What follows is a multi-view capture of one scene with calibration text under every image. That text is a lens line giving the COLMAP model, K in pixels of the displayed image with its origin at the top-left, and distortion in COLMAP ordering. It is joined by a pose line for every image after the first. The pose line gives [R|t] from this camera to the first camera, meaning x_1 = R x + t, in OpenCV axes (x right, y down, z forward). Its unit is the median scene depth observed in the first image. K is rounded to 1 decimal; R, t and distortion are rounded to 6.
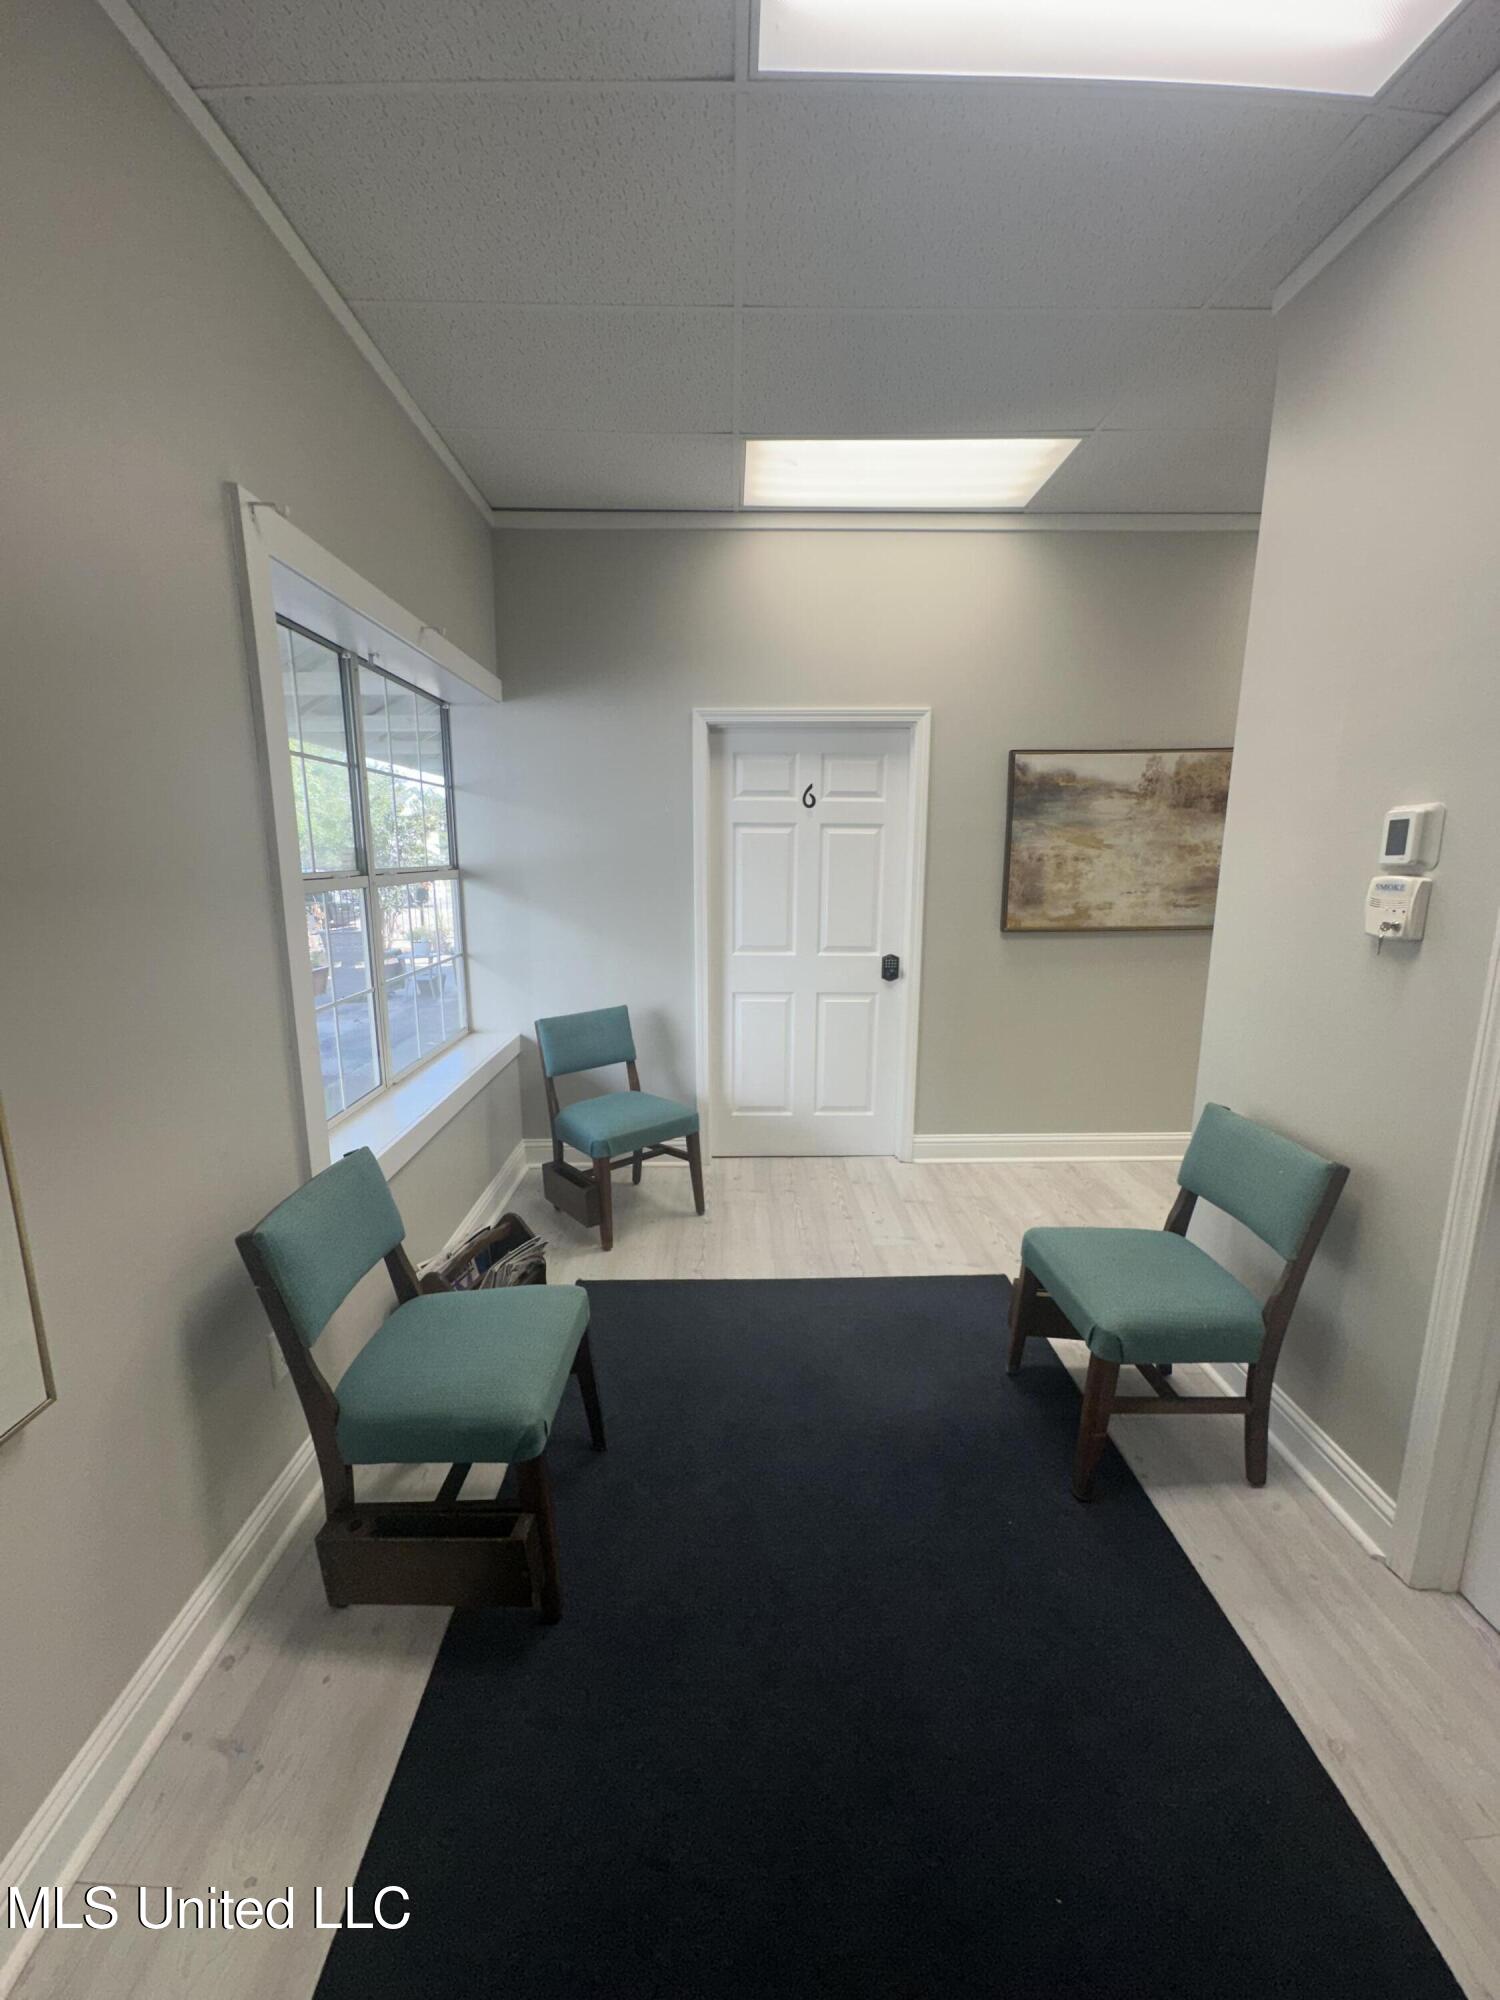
lens RADIAL K [[796.6, 0, 740.4], [0, 796.6, 984.9], [0, 0, 1]] dist [-0.000184, 0.000538]
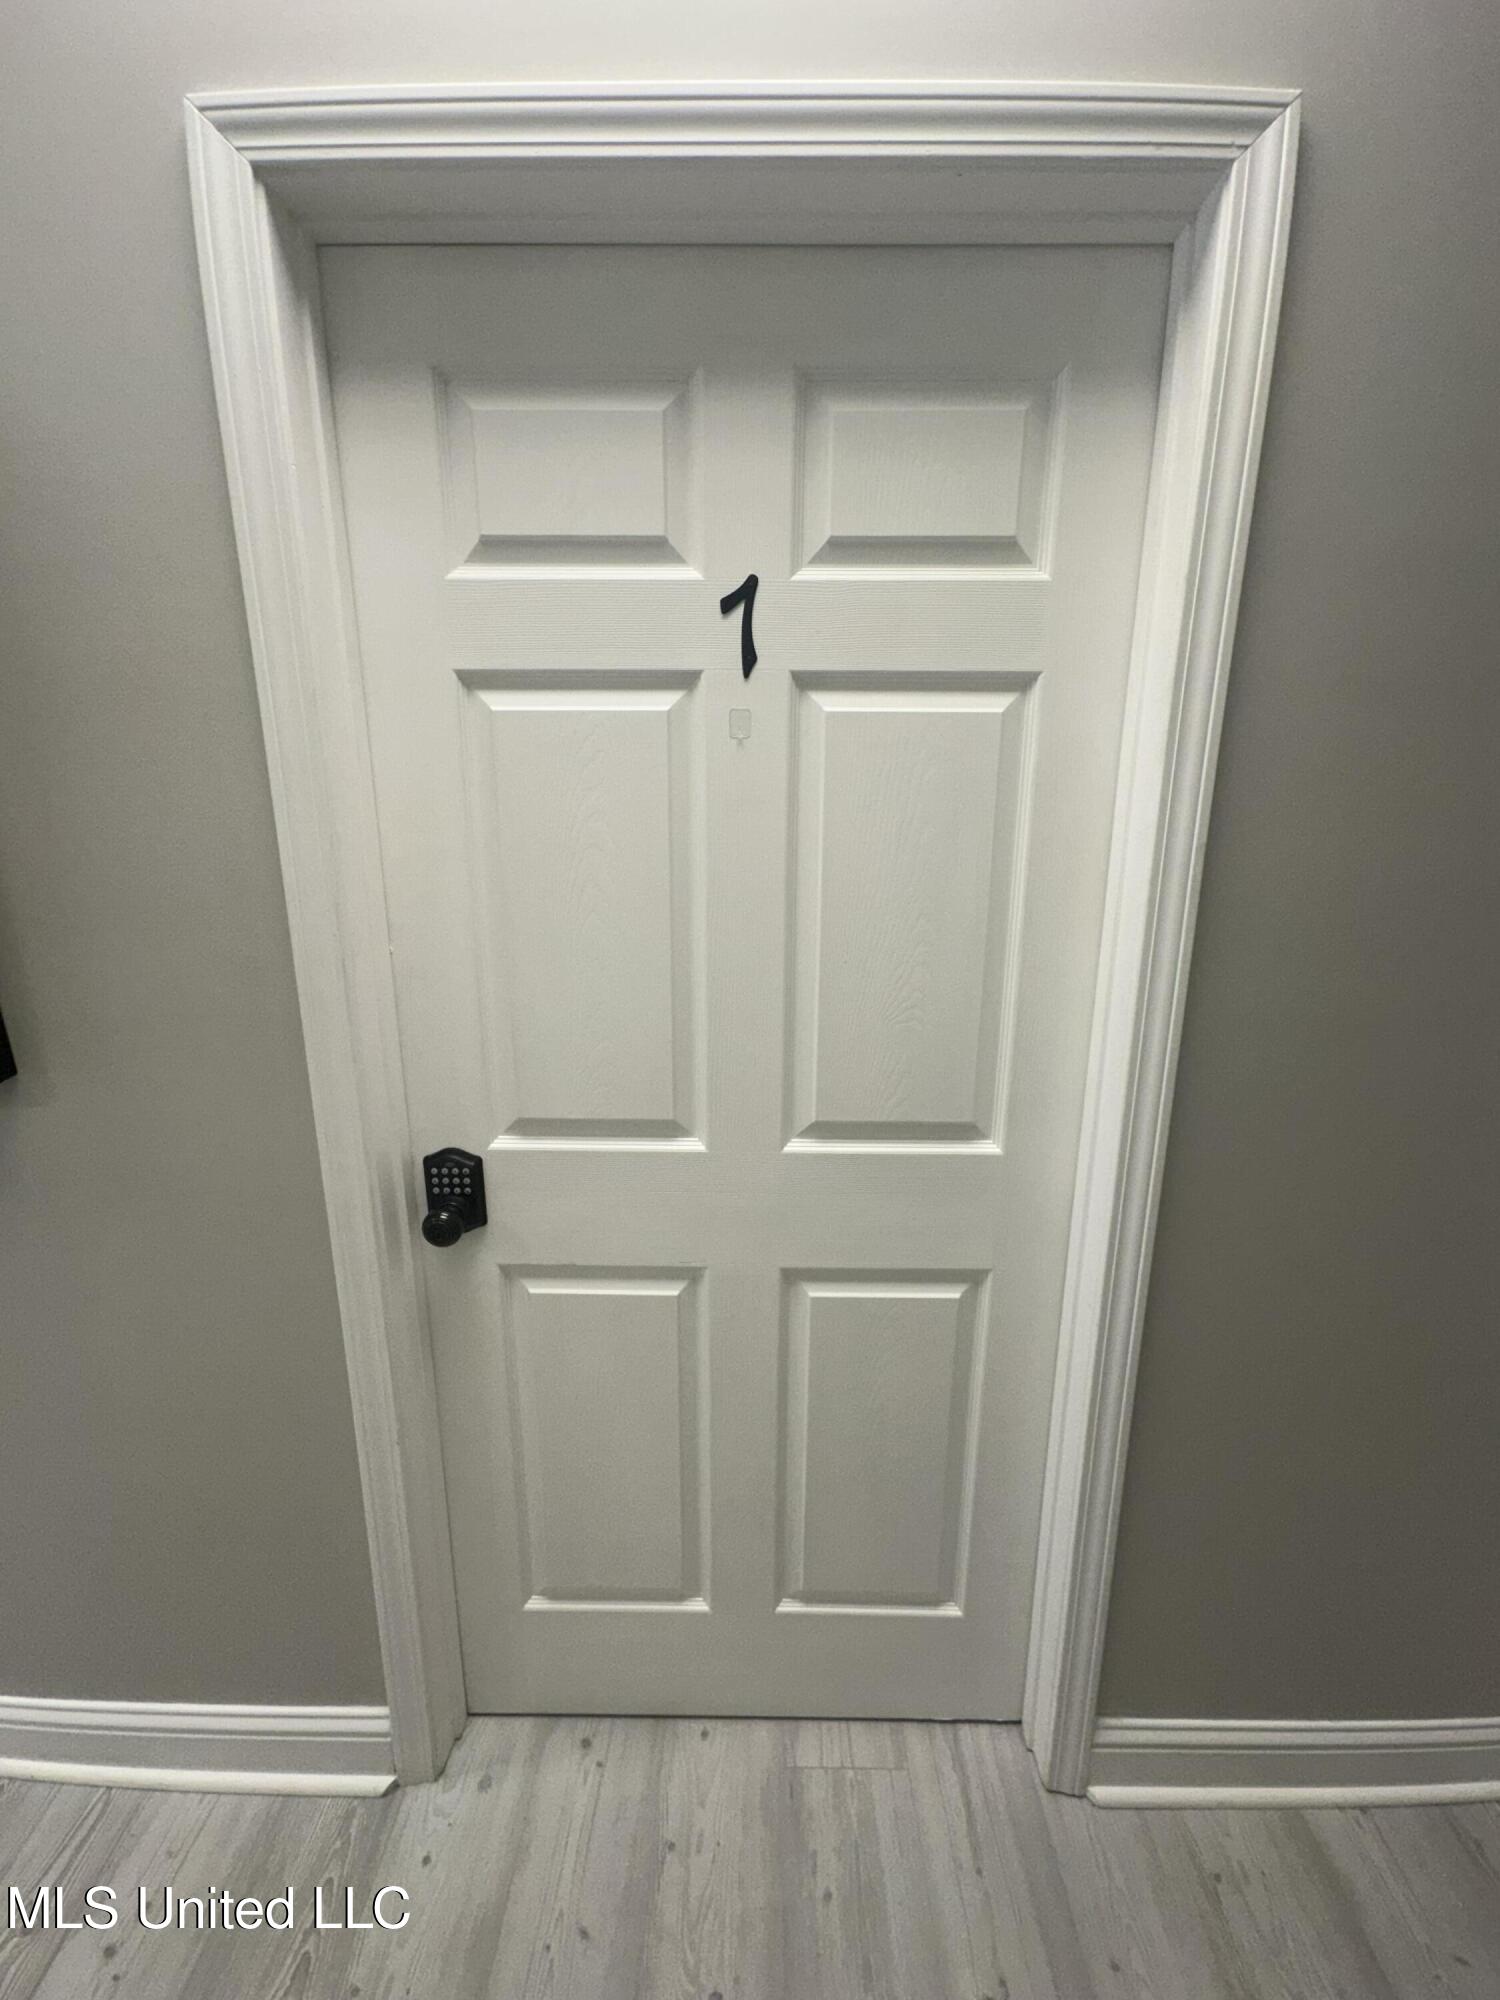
lens RADIAL K [[796.6, 0, 761.8], [0, 796.6, 980.1], [0, 0, 1]] dist [-0.000184, 0.000538]
pose [[0.999027, 0.013866, -0.041864, 0.105212], [-0.011568, 0.998439, 0.054638, -0.119237], [0.042556, -0.054101, 0.997628, 0.749601]]
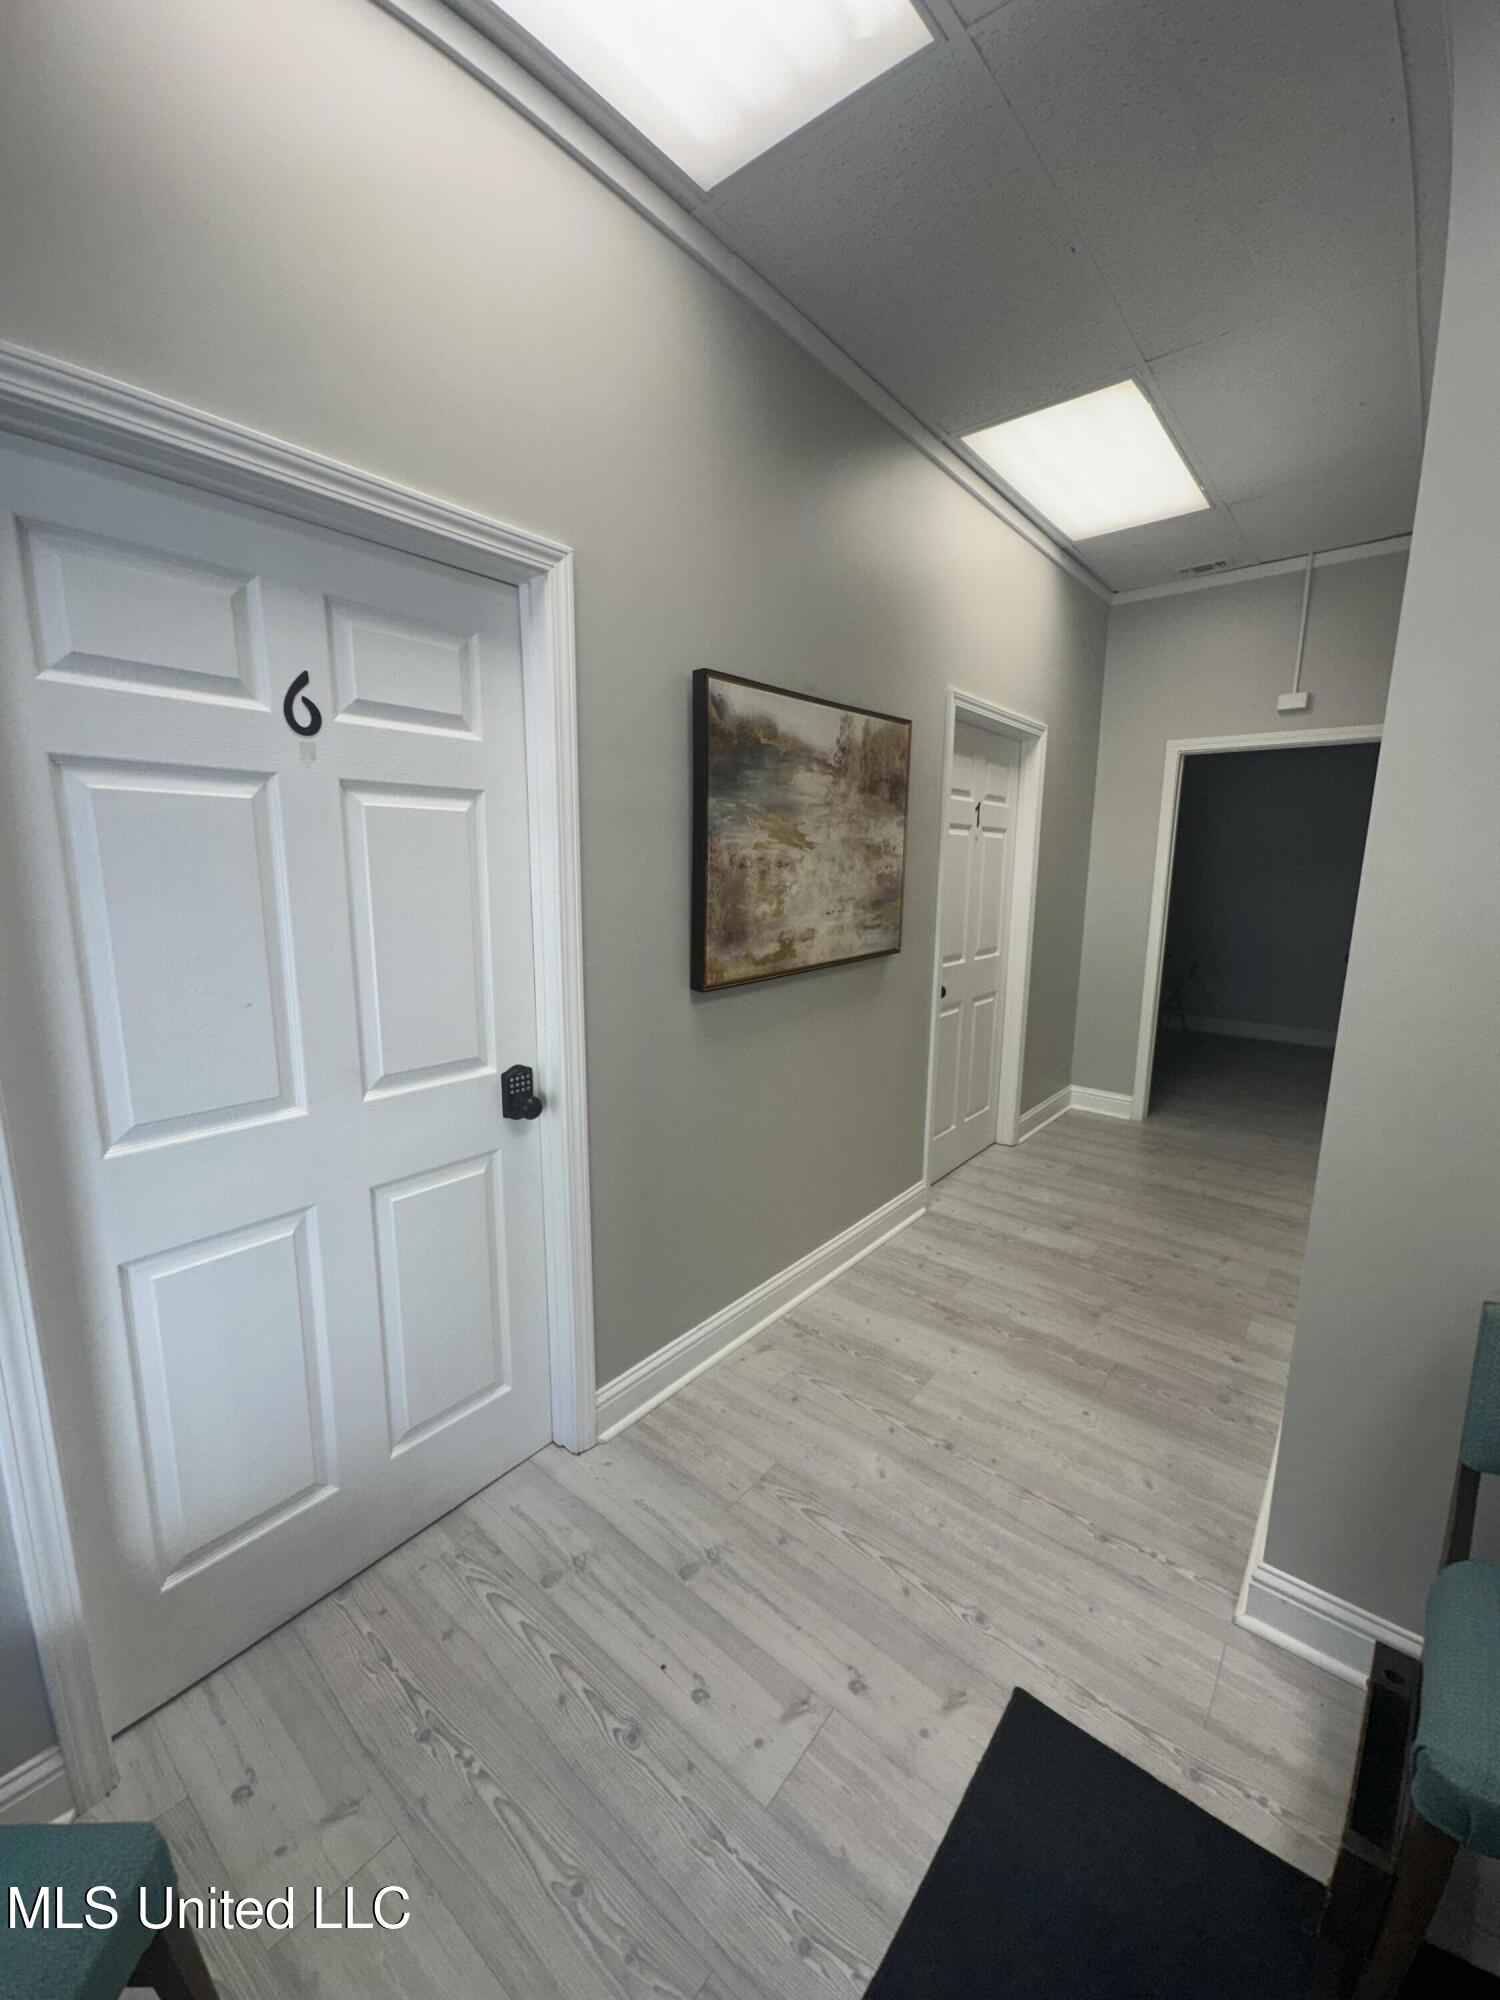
lens RADIAL K [[796.6, 0, 762.1], [0, 796.6, 995.1], [0, 0, 1]] dist [-0.000184, 0.000538]
pose [[0.650518, -0.128143, 0.748603, -0.073871], [0.125979, 0.990215, 0.060029, -0.094481], [-0.748970, 0.055258, 0.660296, 0.594753]]
